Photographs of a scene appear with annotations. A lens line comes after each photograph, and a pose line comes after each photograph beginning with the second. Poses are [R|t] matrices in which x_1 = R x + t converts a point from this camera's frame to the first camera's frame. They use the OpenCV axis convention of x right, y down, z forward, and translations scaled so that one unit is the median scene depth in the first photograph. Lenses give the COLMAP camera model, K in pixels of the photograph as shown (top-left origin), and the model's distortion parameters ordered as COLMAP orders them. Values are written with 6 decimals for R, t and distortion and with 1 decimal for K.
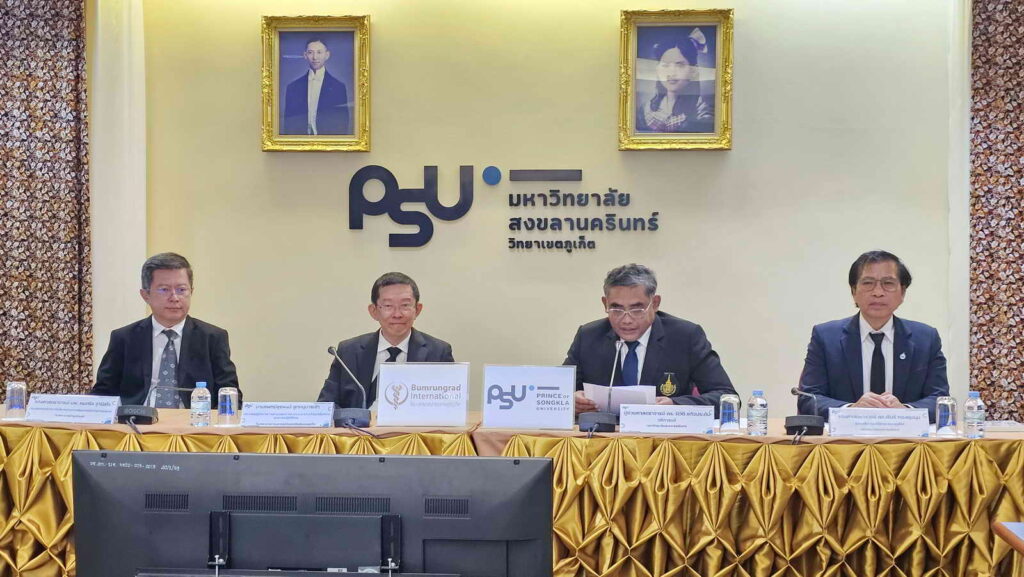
lens RADIAL K [[1471.3, 0, 526.0], [0, 1471.3, 287.6], [0, 0, 1]] dist [0.361003, -1.670064]
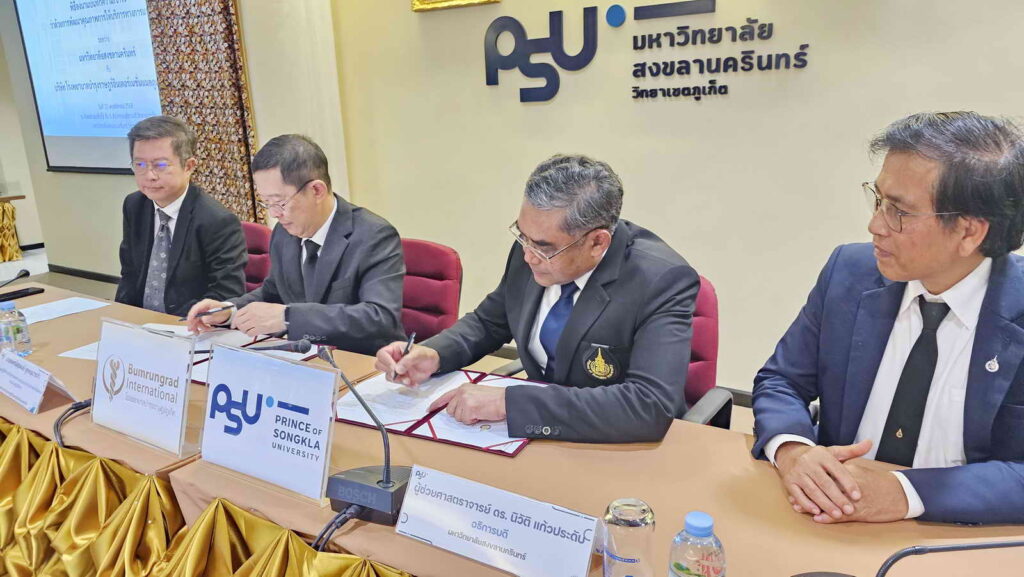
lens RADIAL K [[711.5, 0, 512.0], [0, 711.5, 288.5], [0, 0, 1]] dist [0.043989, -0.000245]
pose [[0.902407, 0.073981, -0.424487, 0.122773], [0.028412, 0.972790, 0.229941, -0.016264], [0.429948, -0.219561, 0.875750, 0.564070]]
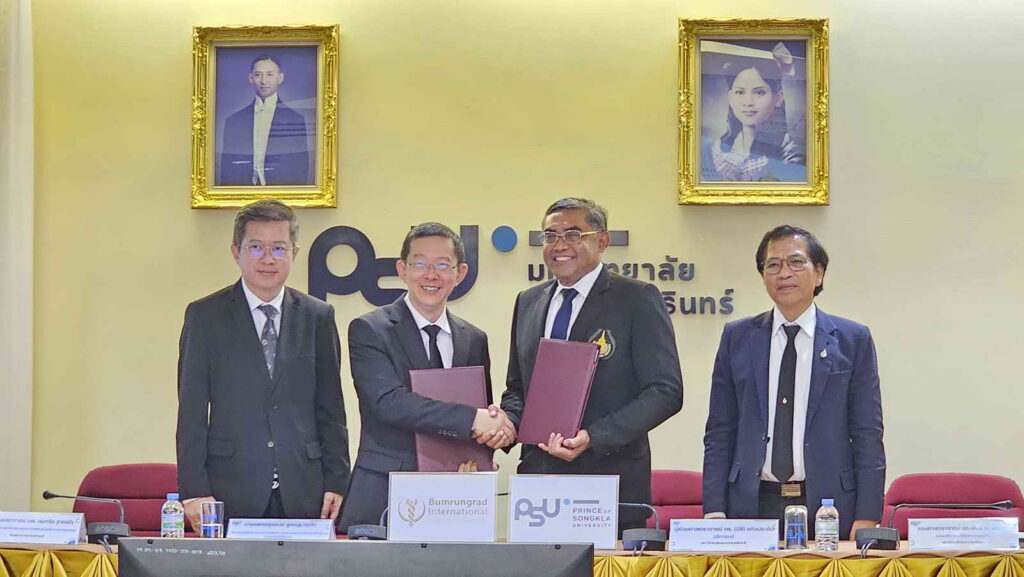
lens RADIAL K [[3085.0, 0, 512.0], [0, 3085.0, 288.5], [0, 0, 1]] dist [-0.868144, 18.103419]
pose [[0.999983, -0.003604, -0.004673, -0.012896], [0.003390, 0.998976, -0.045117, 0.017142], [0.004831, 0.045101, 0.998971, -0.526569]]
